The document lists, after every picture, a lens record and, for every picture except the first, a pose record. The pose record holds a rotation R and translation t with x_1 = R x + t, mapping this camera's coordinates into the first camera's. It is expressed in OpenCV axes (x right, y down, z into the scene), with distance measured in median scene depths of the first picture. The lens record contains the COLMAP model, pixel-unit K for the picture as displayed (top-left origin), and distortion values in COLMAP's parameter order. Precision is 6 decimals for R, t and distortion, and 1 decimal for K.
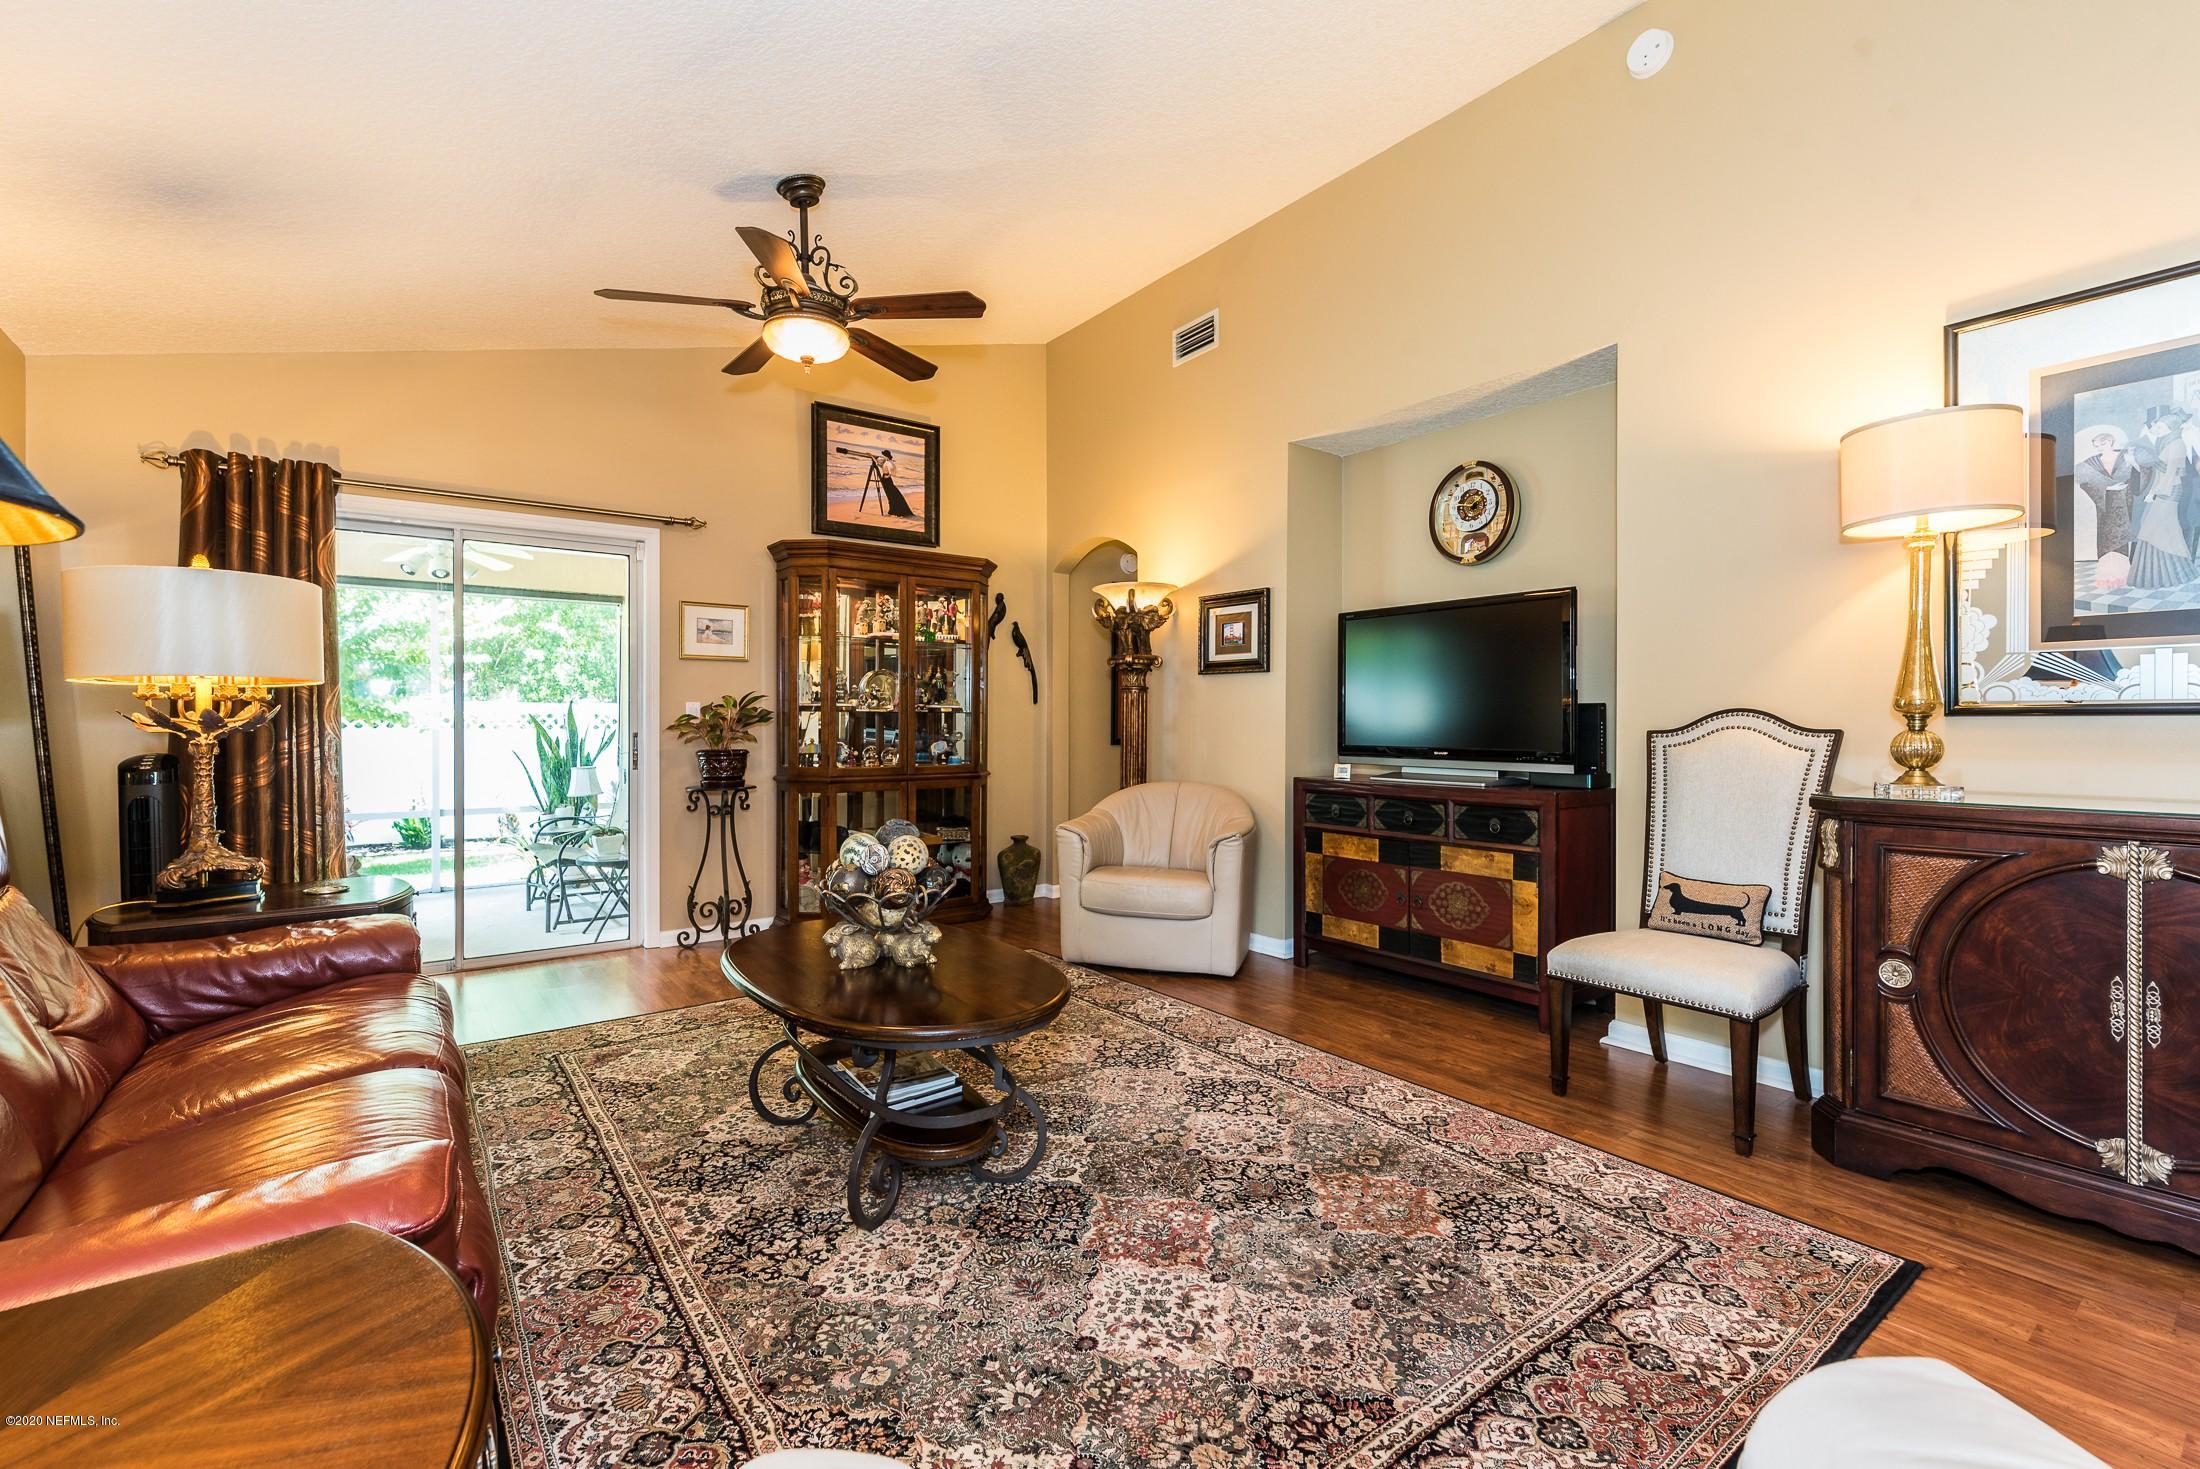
lens RADIAL K [[941.4, 0, 1089.6], [0, 941.4, 715.7], [0, 0, 1]] dist [0.004480, -0.003227]
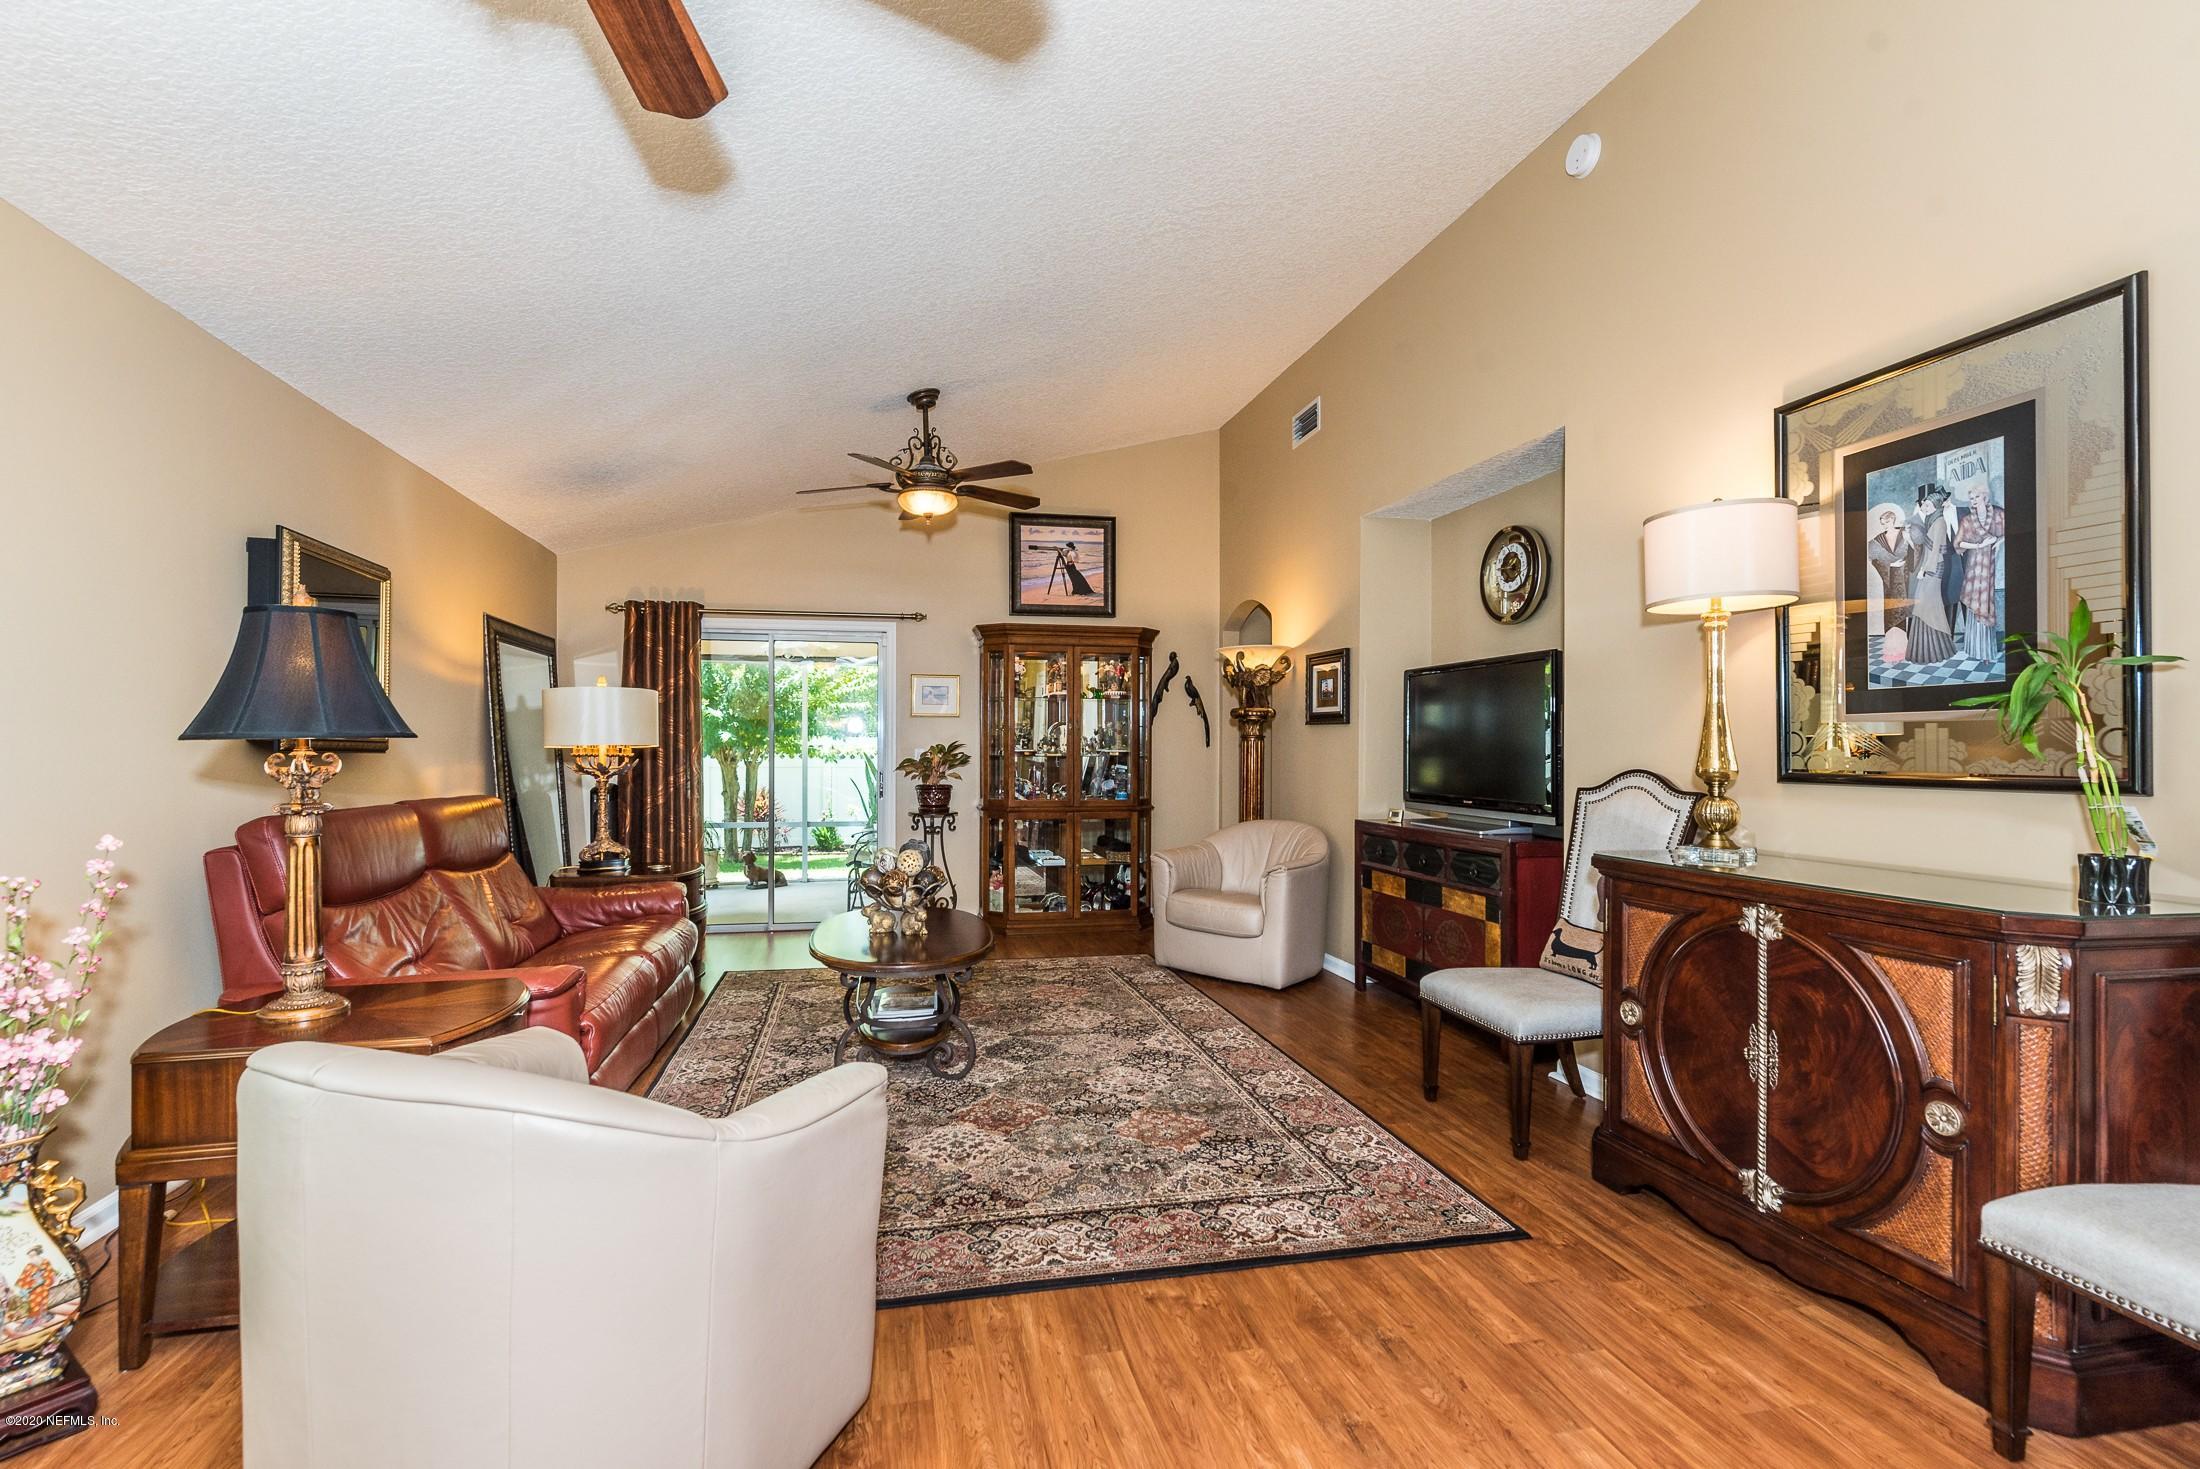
lens RADIAL K [[941.4, 0, 1058.1], [0, 941.4, 747.1], [0, 0, 1]] dist [0.004480, -0.003227]
pose [[0.908453, 0.001136, -0.417985, 0.776812], [0.000964, 0.999988, 0.004814, -0.056284], [0.417985, -0.004777, 0.908441, -0.344623]]
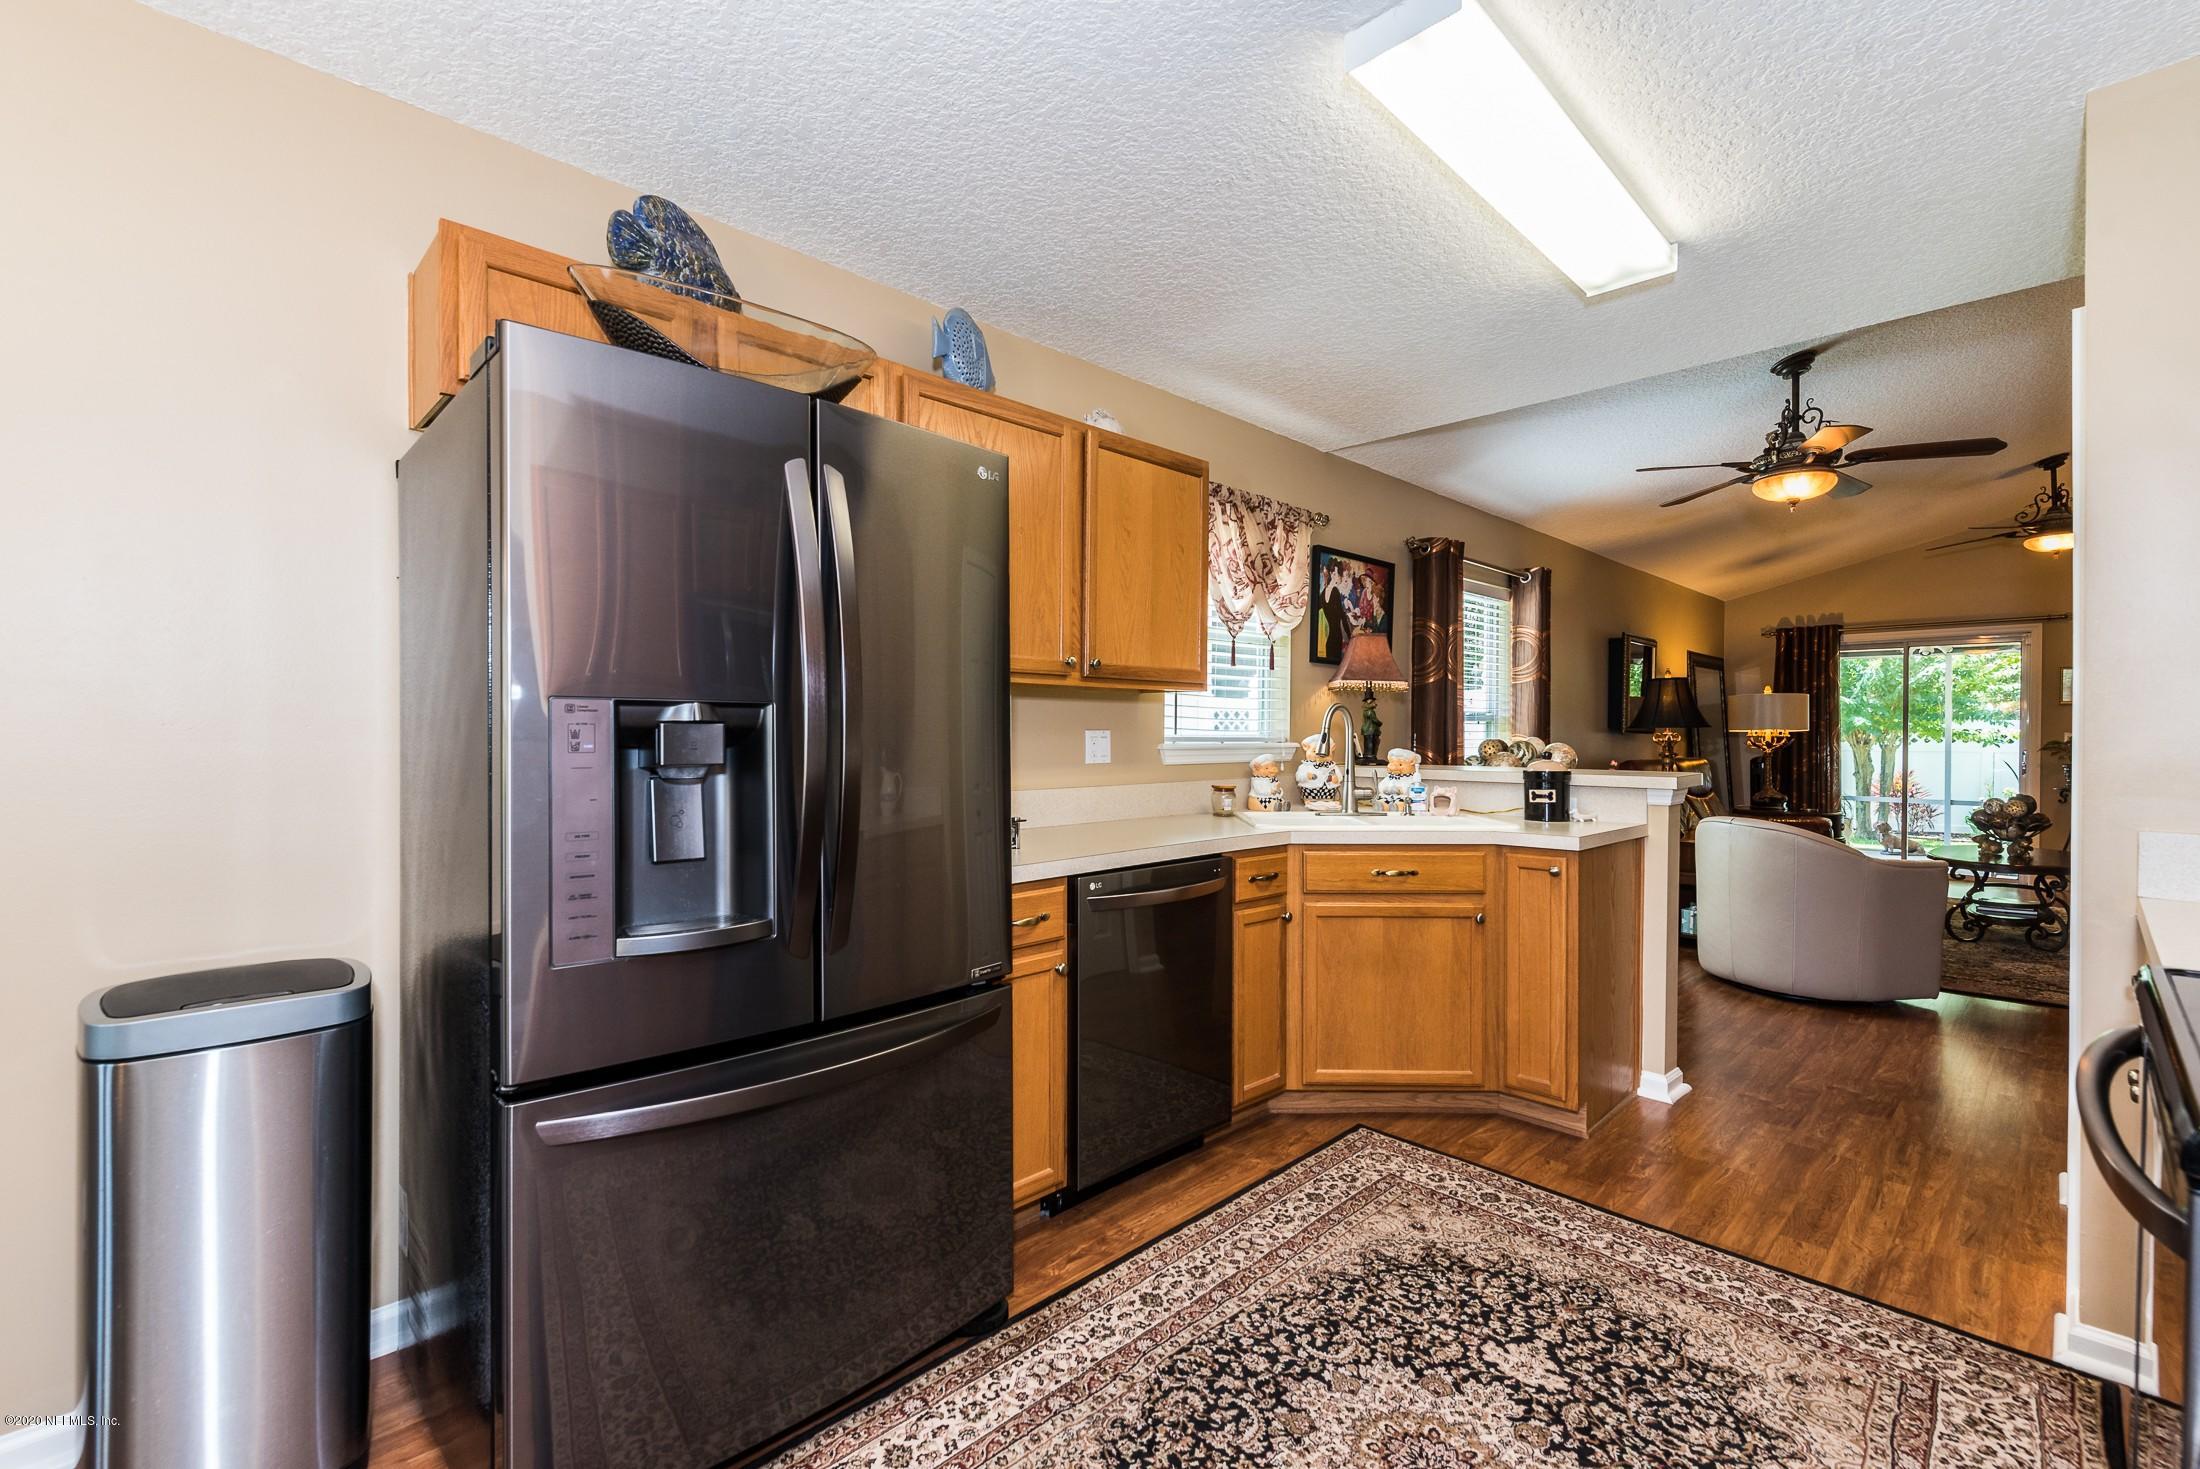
lens RADIAL K [[941.4, 0, 1141.6], [0, 941.4, 741.4], [0, 0, 1]] dist [0.004480, -0.003227]
pose [[0.156341, 0.006459, -0.987682, 2.034032], [0.009115, 0.999927, 0.007981, -0.058289], [0.987661, -0.010251, 0.156270, -1.706891]]
